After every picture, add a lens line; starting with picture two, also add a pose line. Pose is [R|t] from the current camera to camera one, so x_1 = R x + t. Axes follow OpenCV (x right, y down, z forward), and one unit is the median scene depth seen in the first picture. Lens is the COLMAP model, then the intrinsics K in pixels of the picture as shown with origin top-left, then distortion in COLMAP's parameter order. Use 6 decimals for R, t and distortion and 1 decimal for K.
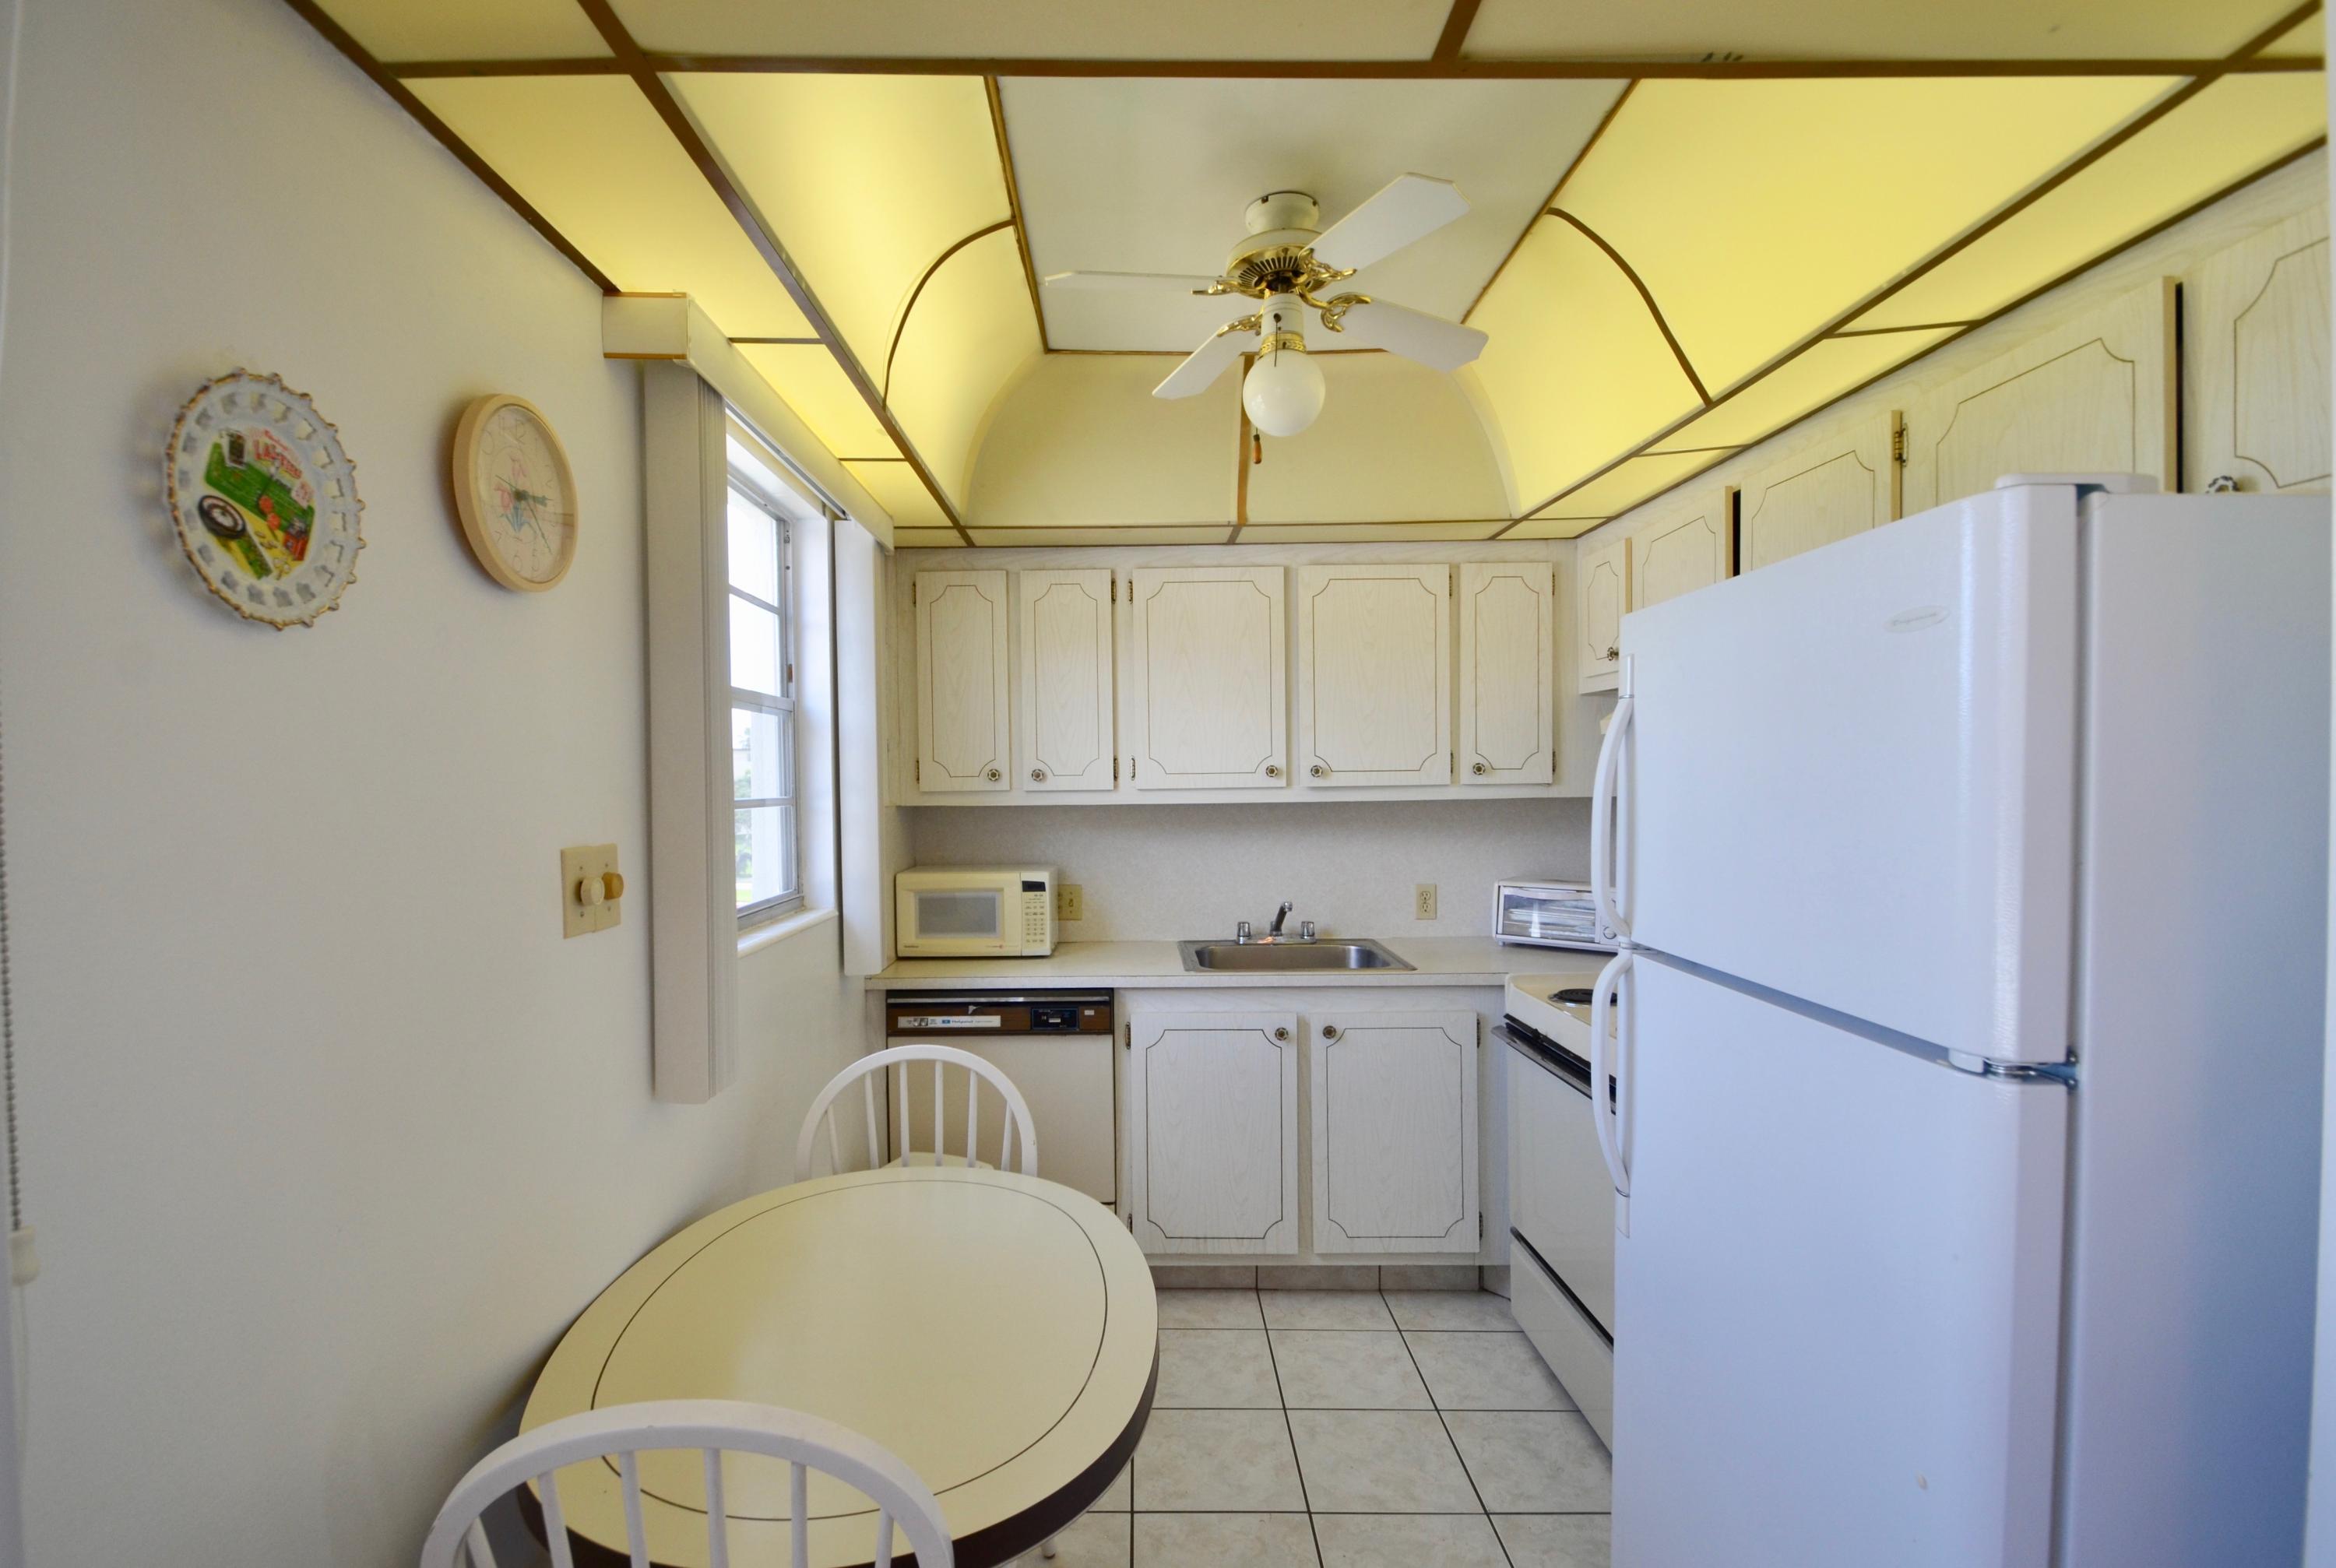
lens RADIAL K [[1064.5, 0, 1119.7], [0, 1064.5, 794.9], [0, 0, 1]] dist [-0.009536, -0.000275]
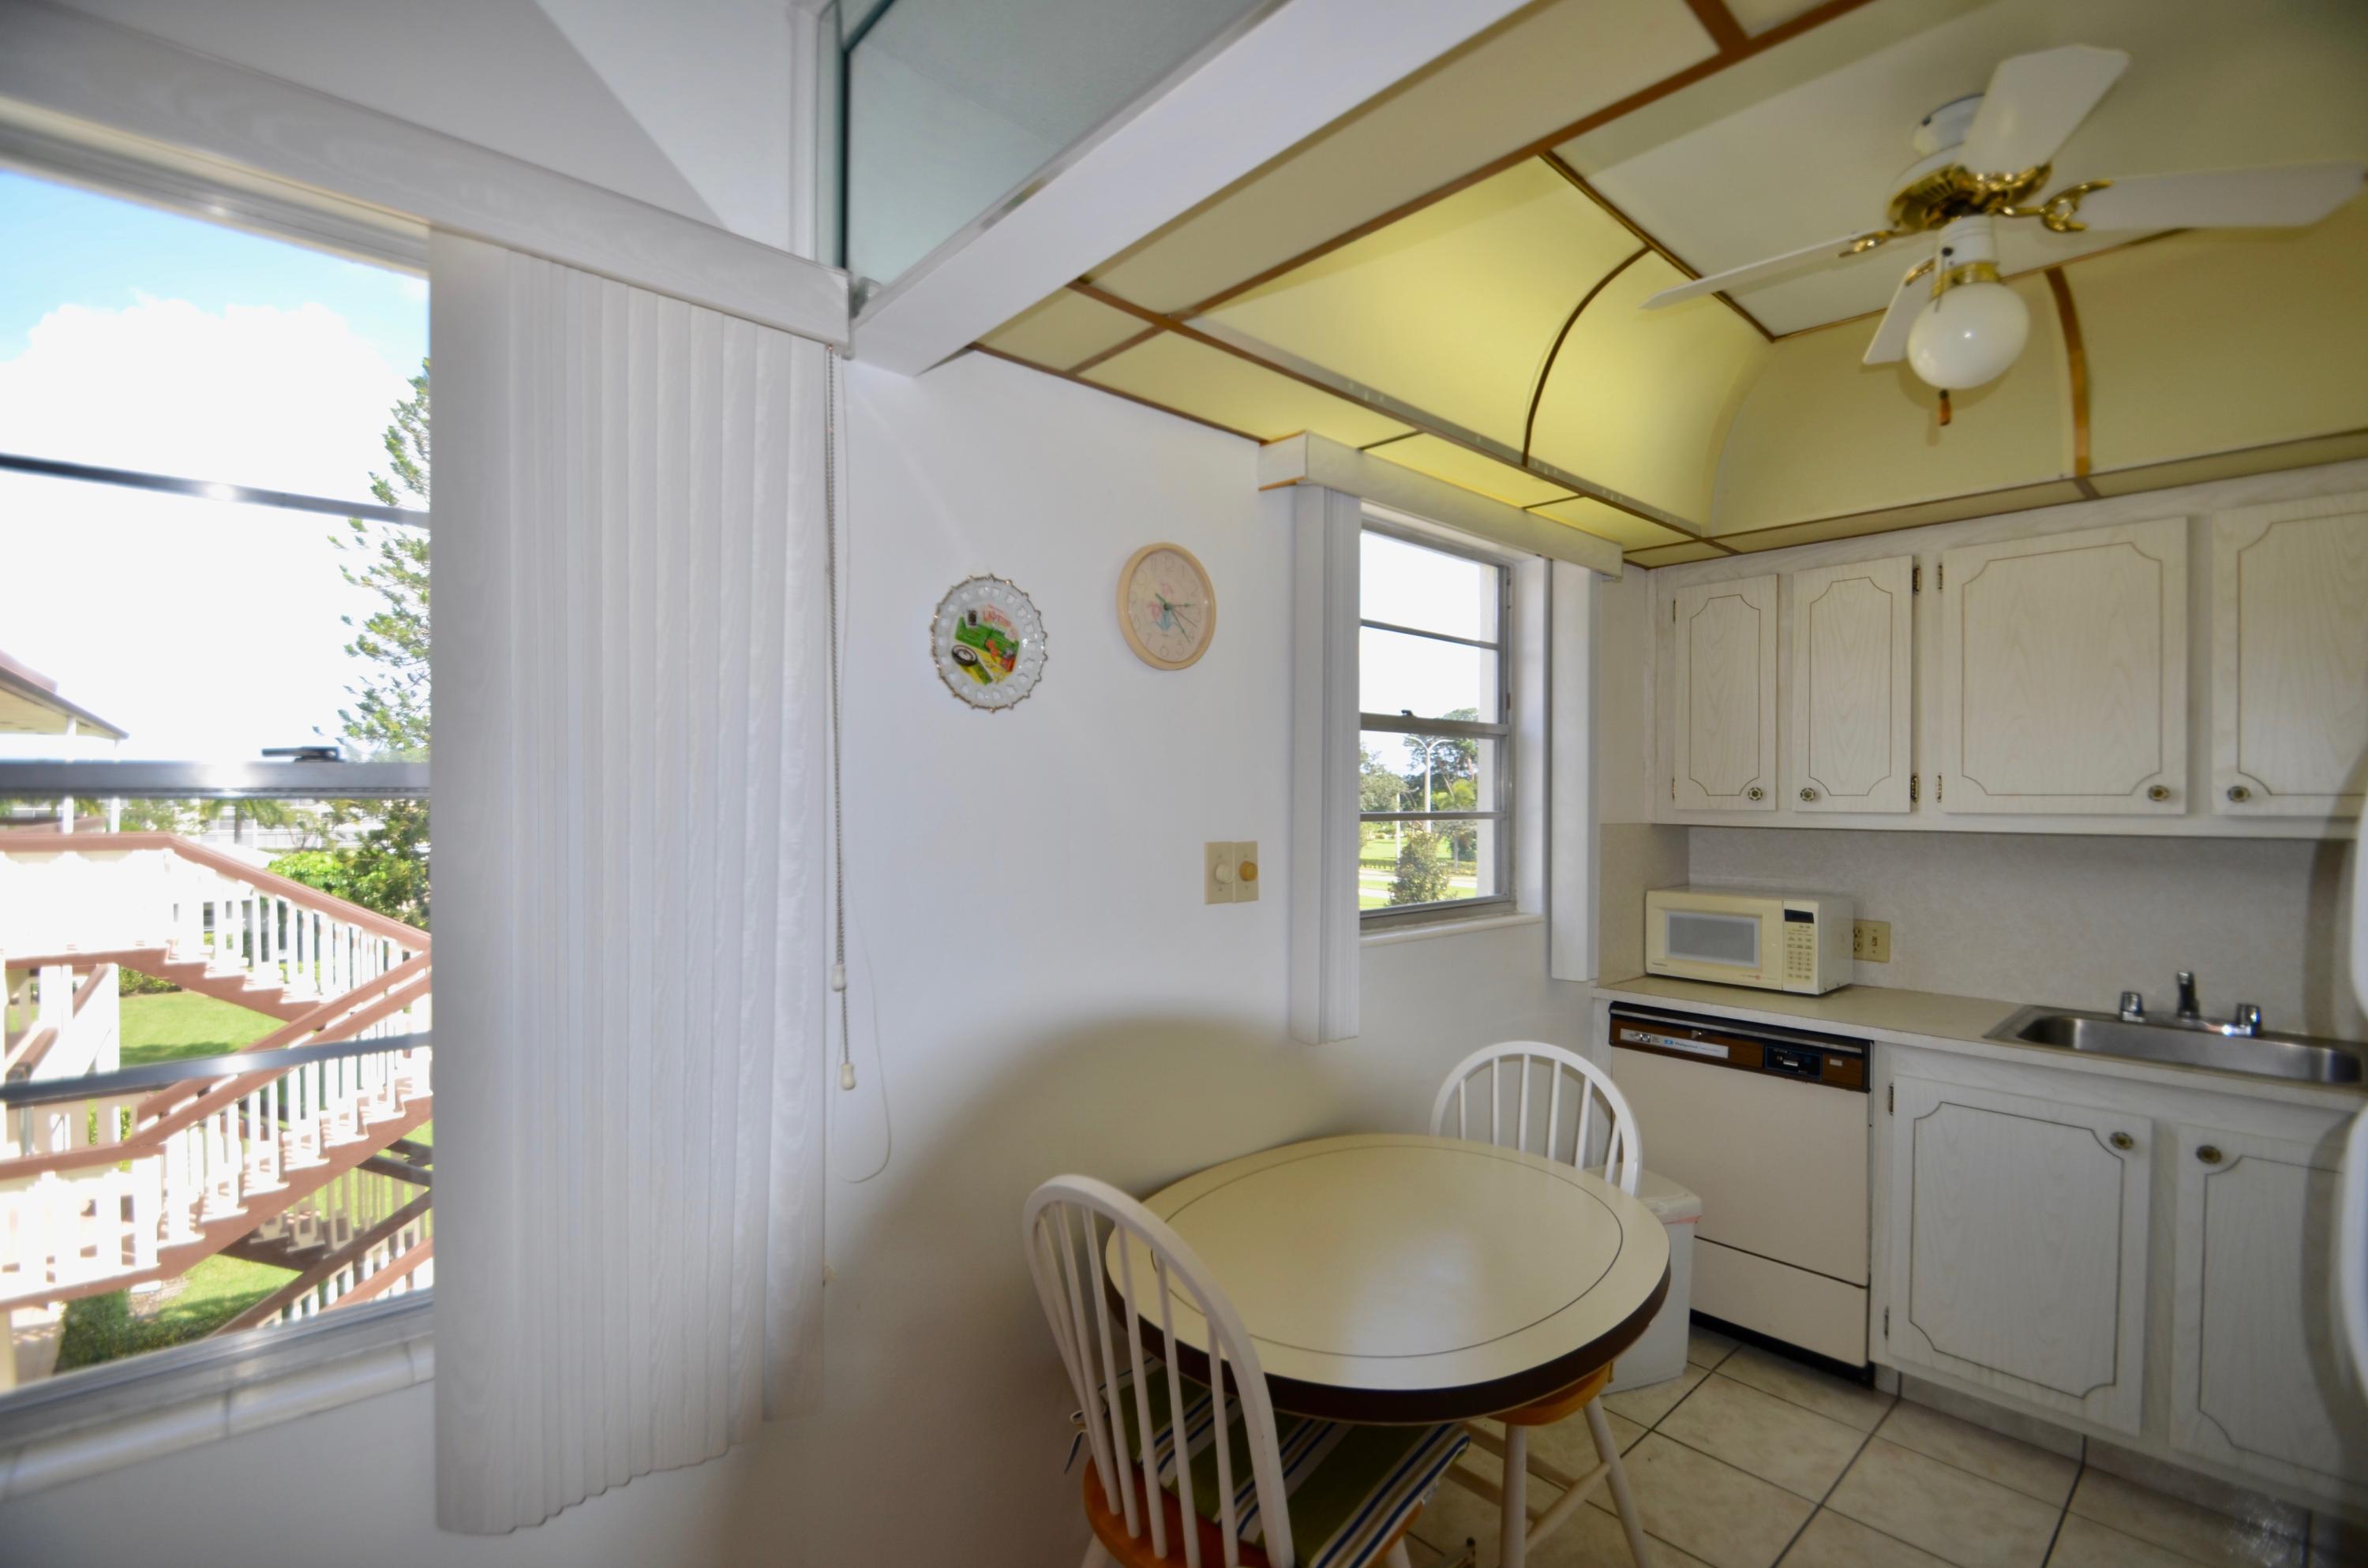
lens RADIAL K [[1036.0, 0, 1174.5], [0, 1036.0, 805.8], [0, 0, 1]] dist [0.017369, -0.017939]
pose [[0.677325, 0.020066, -0.735410, 0.228582], [-0.022591, 0.999724, 0.006471, -0.002969], [0.735337, 0.012231, 0.677591, 0.001371]]
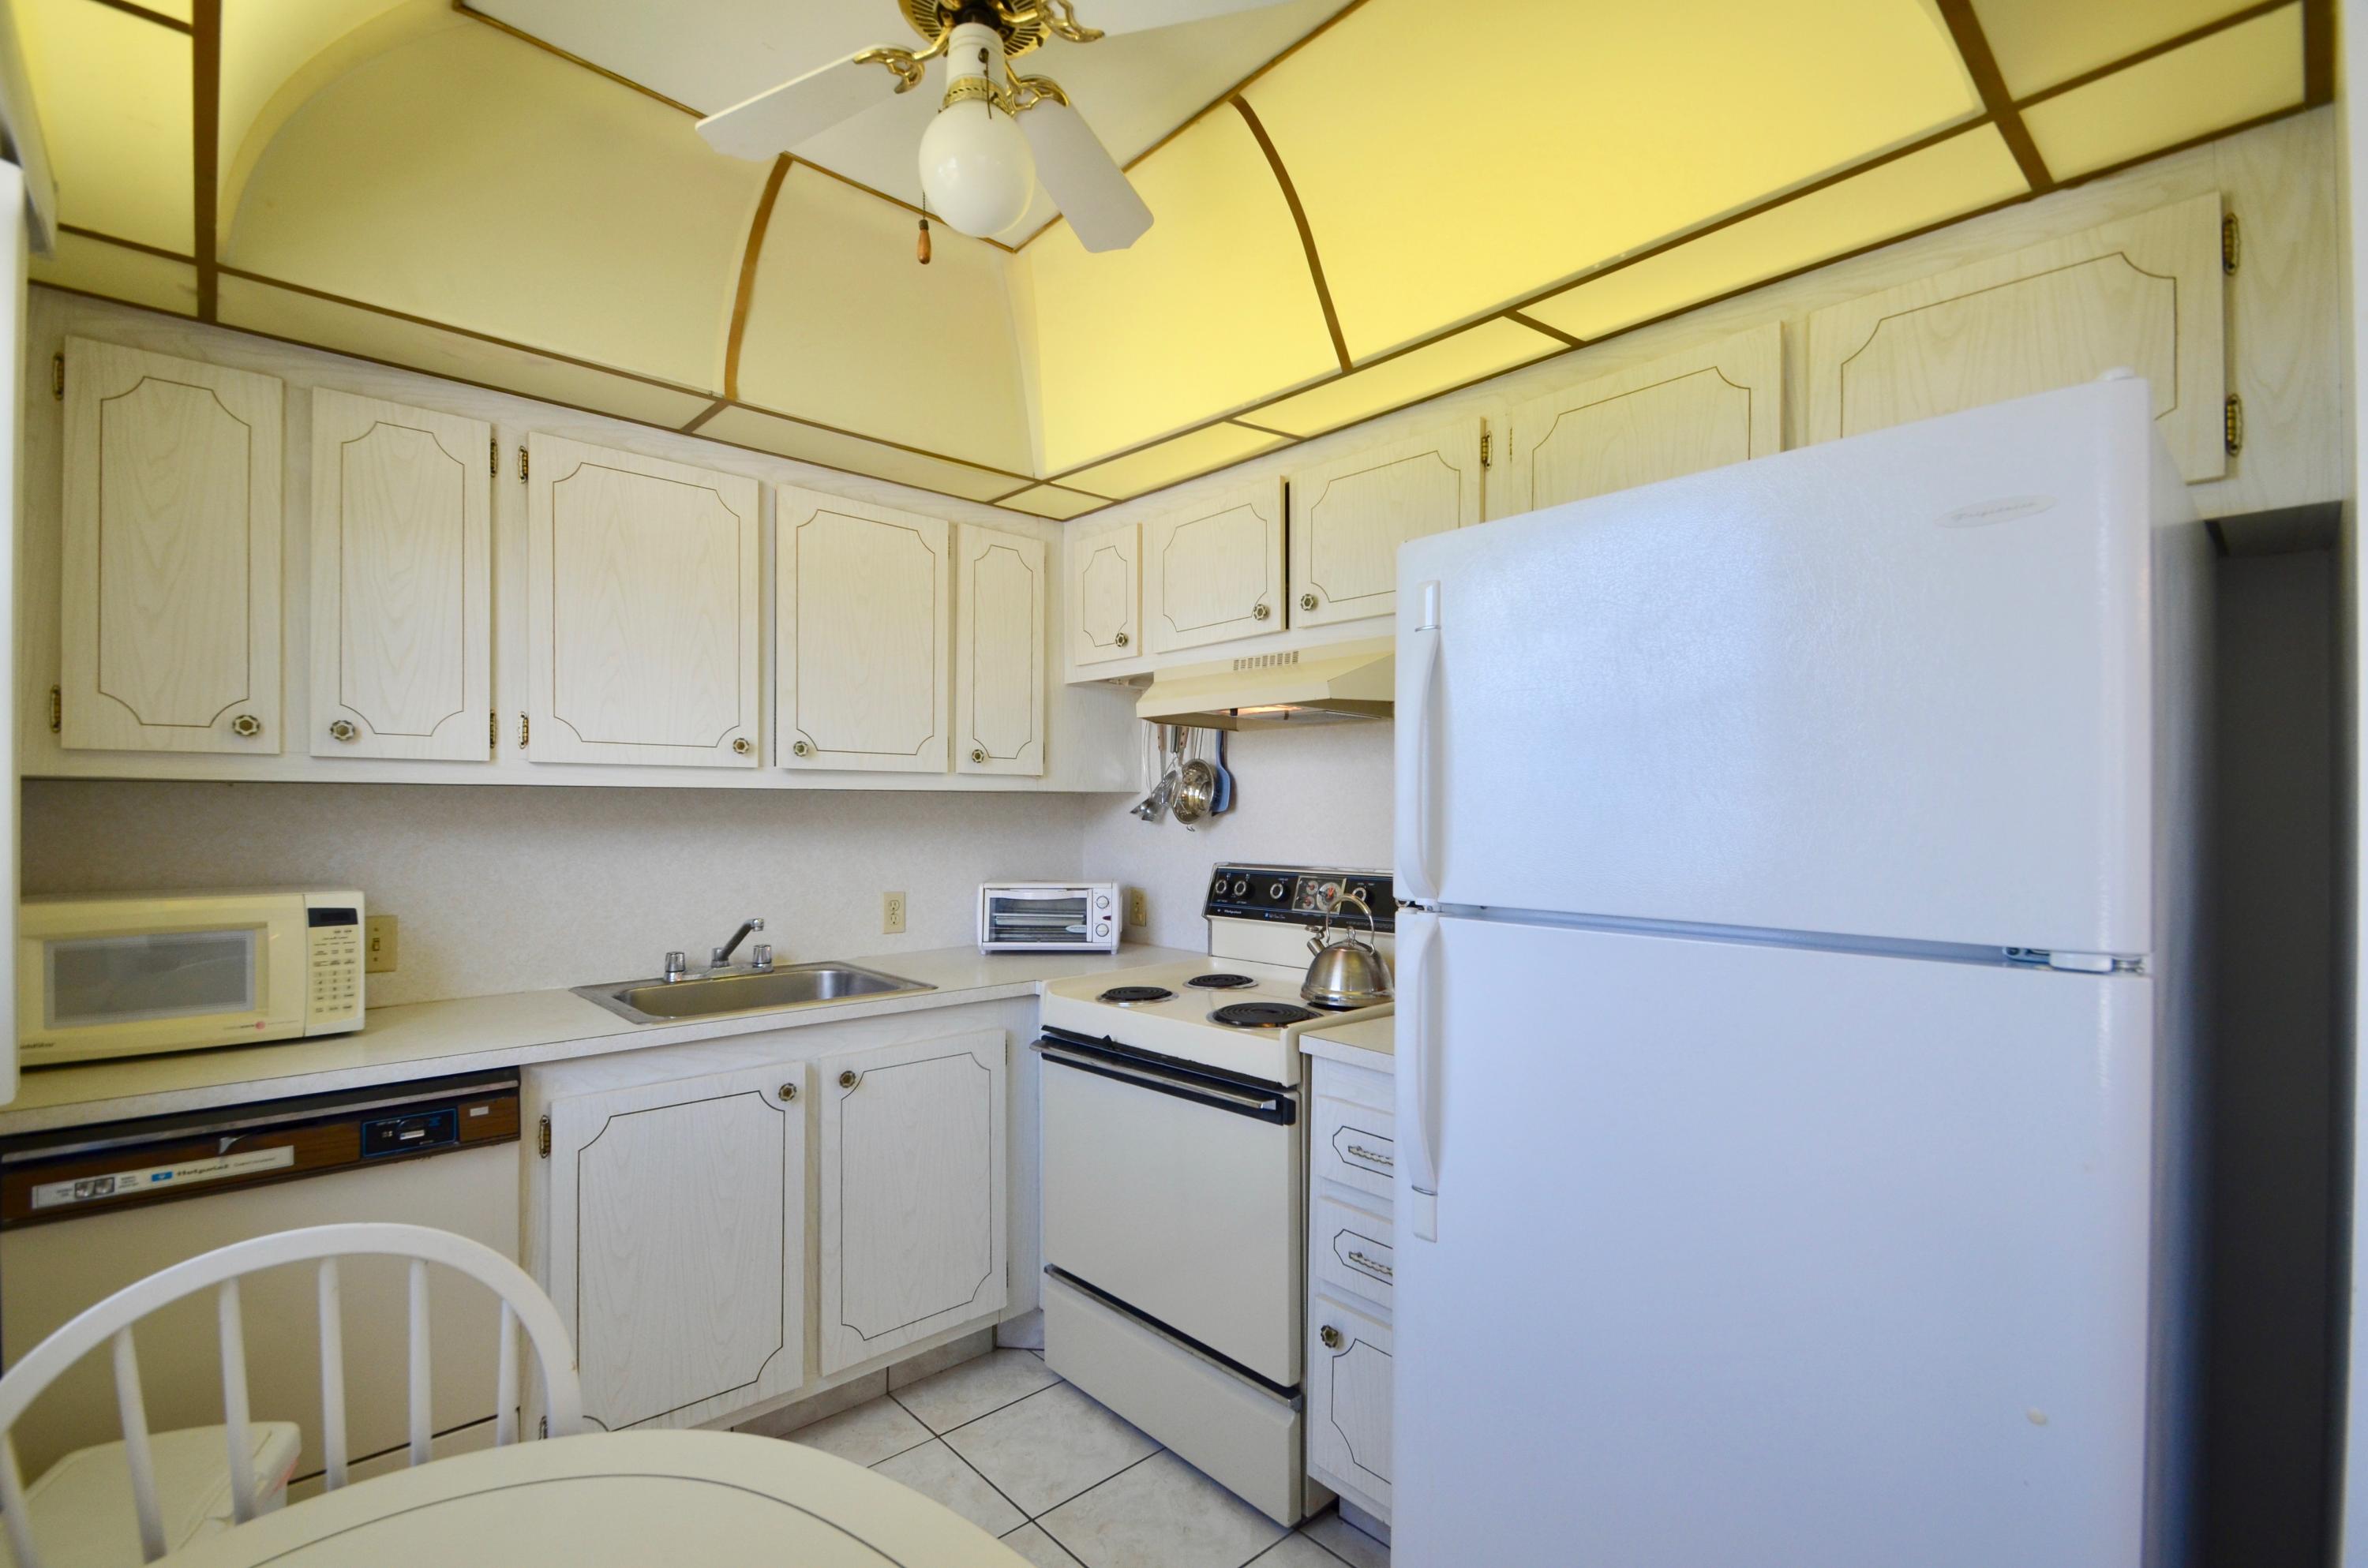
lens RADIAL K [[1036.0, 0, 1174.5], [0, 1036.0, 805.8], [0, 0, 1]] dist [0.017369, -0.017939]
pose [[0.730362, 0.015964, 0.682874, -0.146332], [0.001148, 0.999697, -0.024599, 0.042063], [-0.683059, 0.018750, 0.730122, 0.275805]]
